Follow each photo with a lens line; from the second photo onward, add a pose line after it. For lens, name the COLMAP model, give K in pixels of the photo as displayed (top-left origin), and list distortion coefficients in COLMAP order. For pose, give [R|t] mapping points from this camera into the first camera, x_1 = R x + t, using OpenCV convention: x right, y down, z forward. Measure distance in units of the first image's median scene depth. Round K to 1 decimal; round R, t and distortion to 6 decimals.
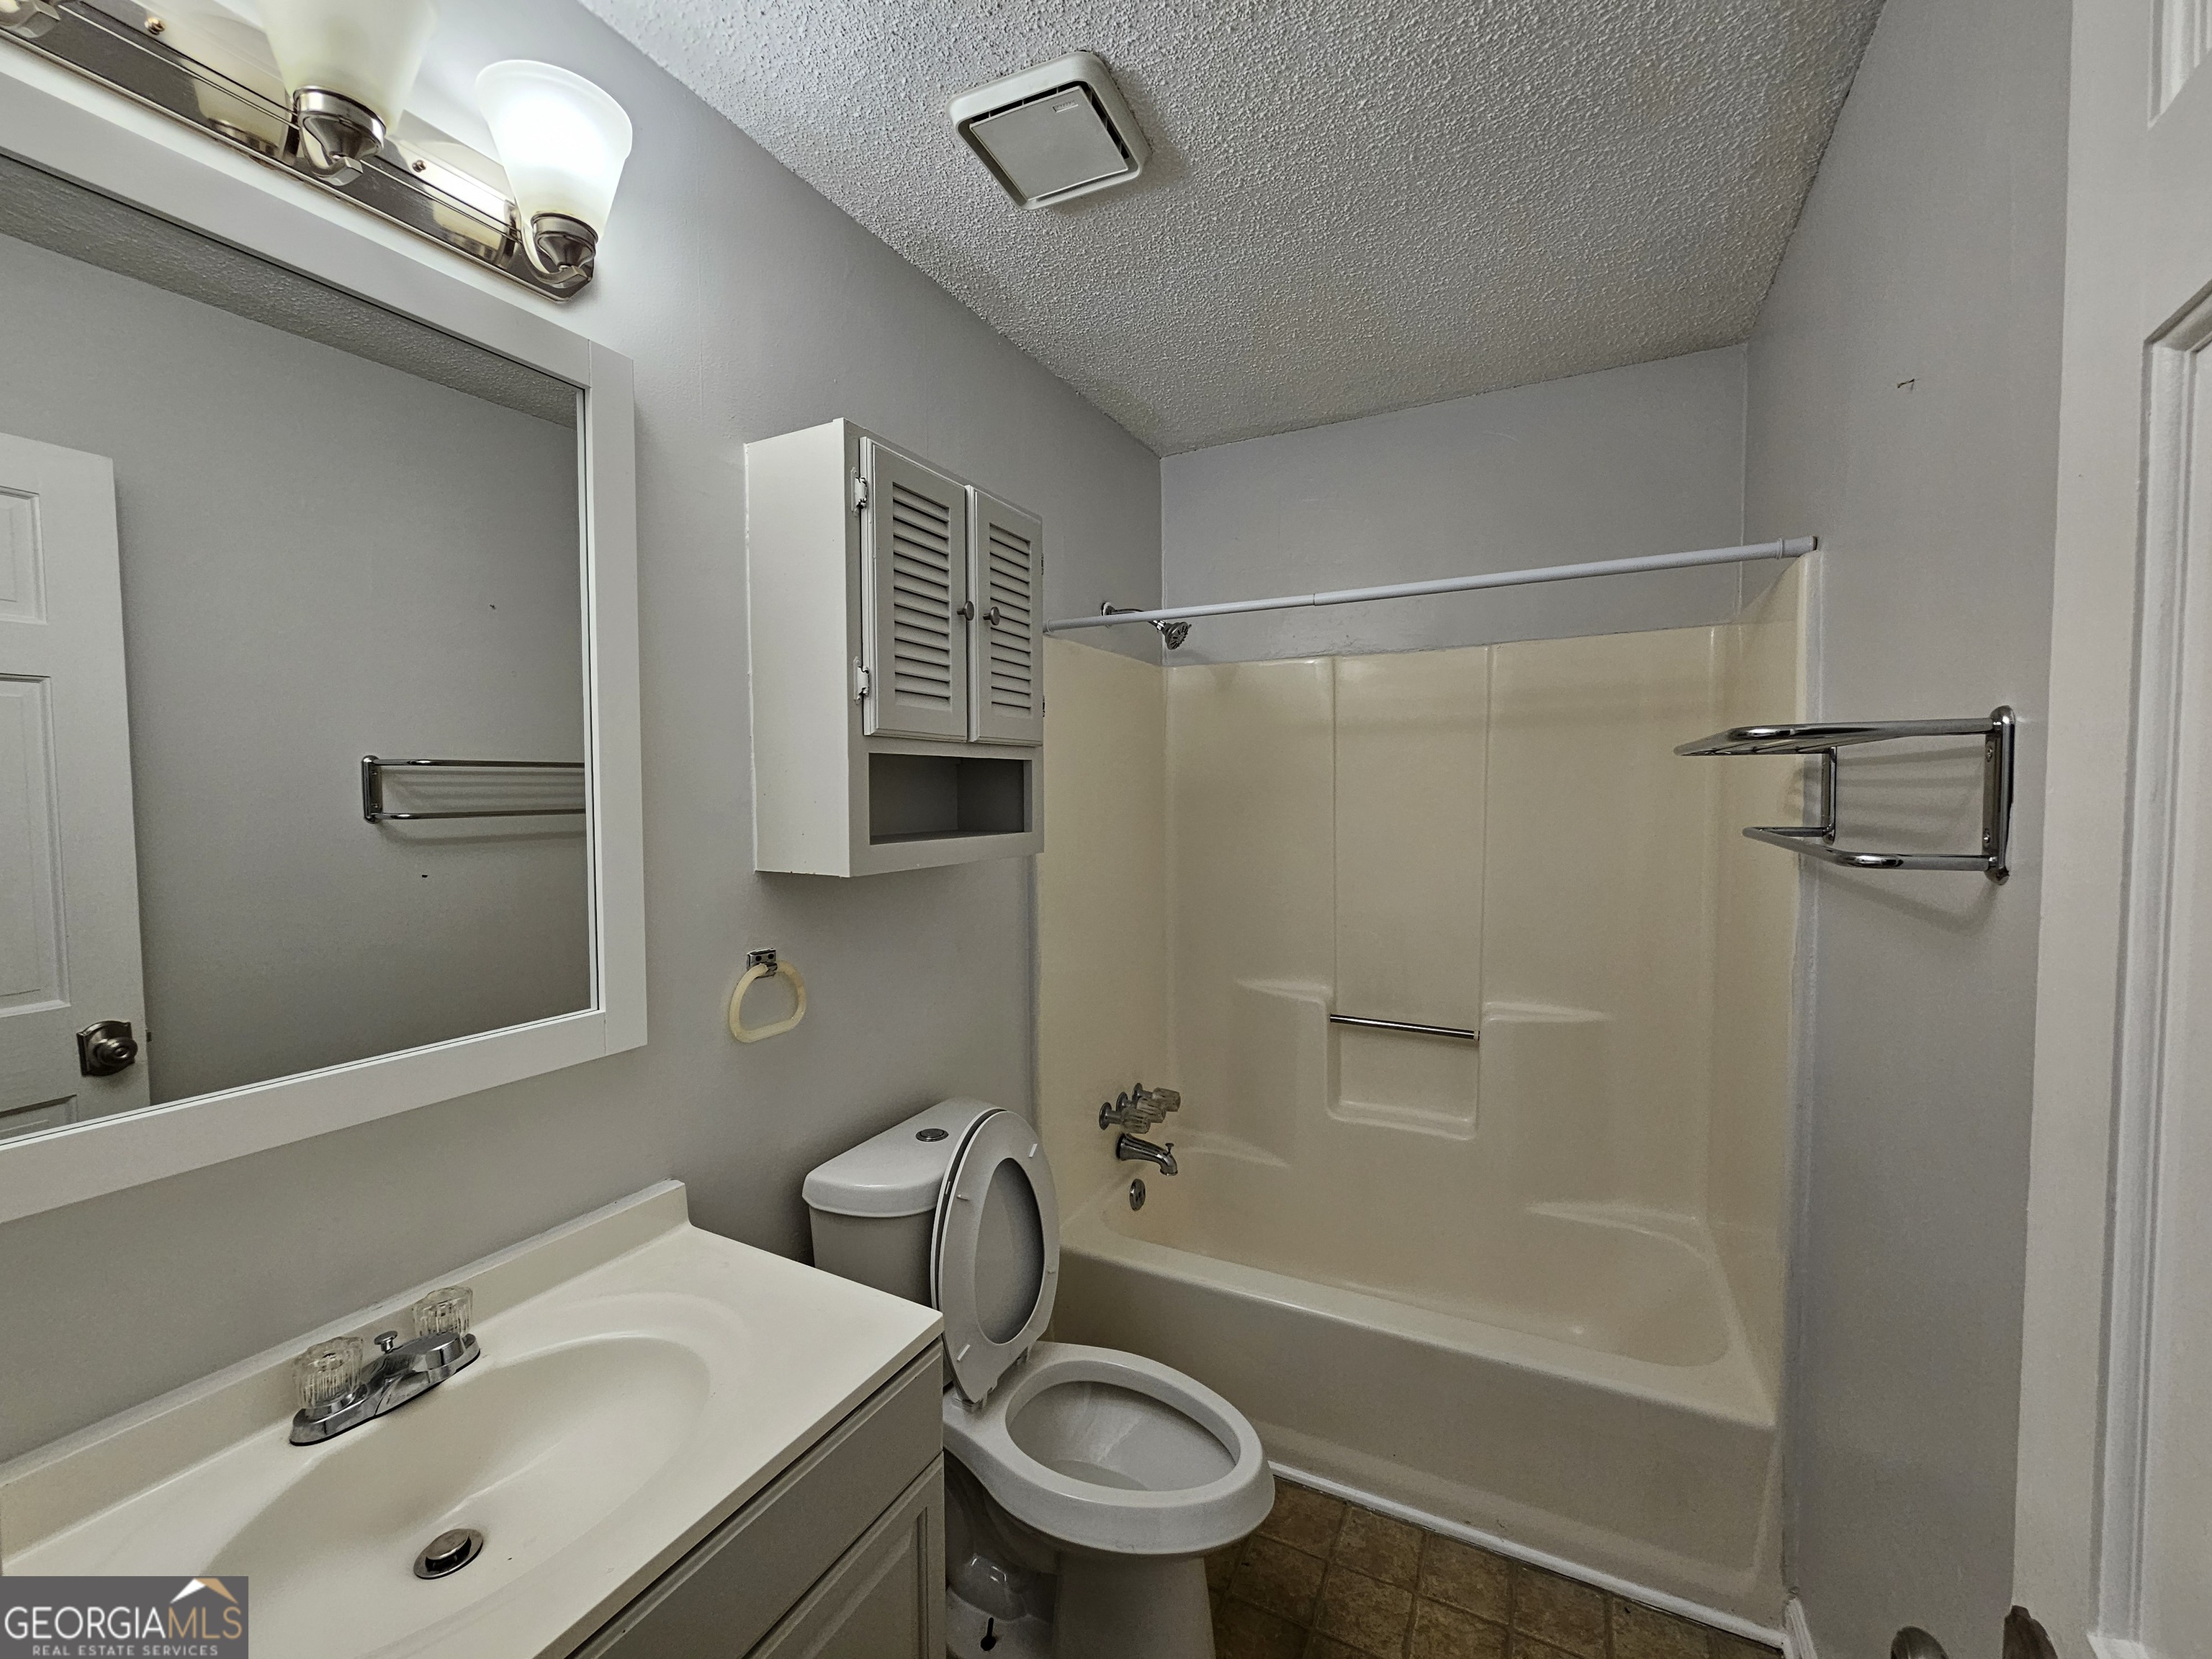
lens RADIAL K [[912.1, 0, 1096.7], [0, 912.1, 833.5], [0, 0, 1]] dist [-0.010997, 0.006482]
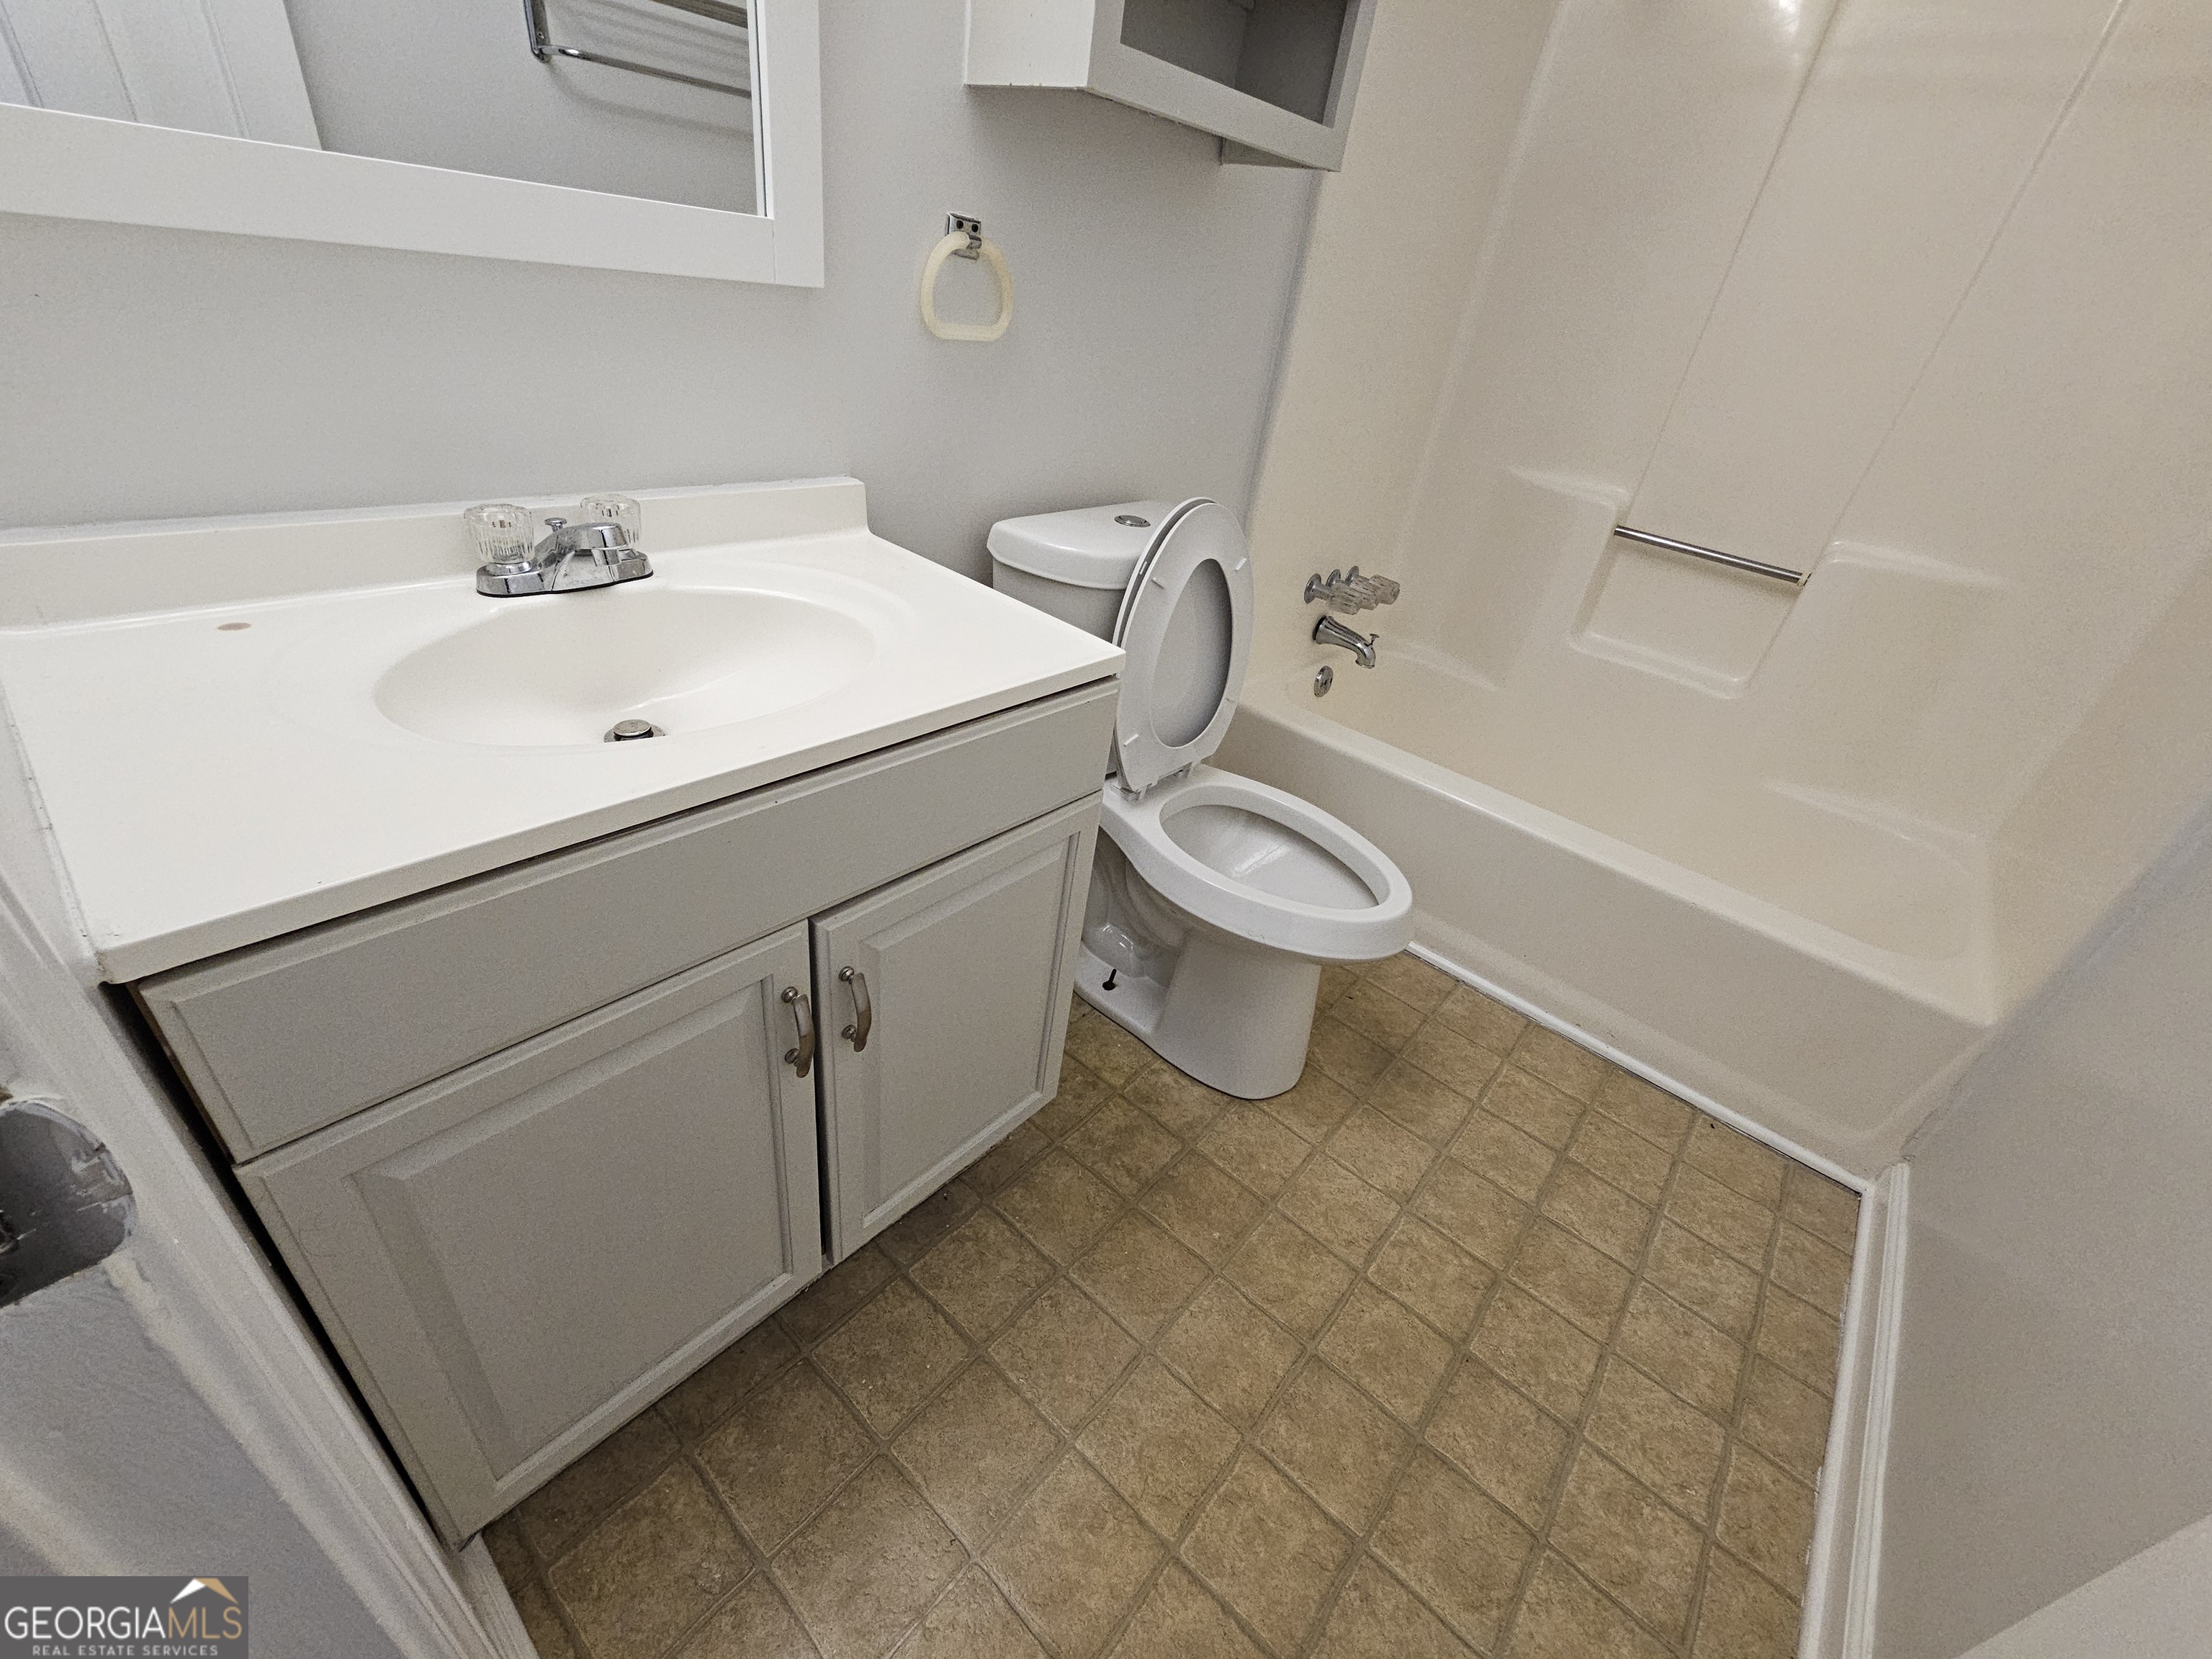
lens RADIAL K [[898.2, 0, 1090.7], [0, 898.2, 842.4], [0, 0, 1]] dist [-0.002283, -0.000265]
pose [[0.960981, 0.237097, -0.142479, -0.023301], [-0.139115, 0.859457, 0.491916, 0.181878], [0.239086, -0.452901, 0.858906, 0.108776]]
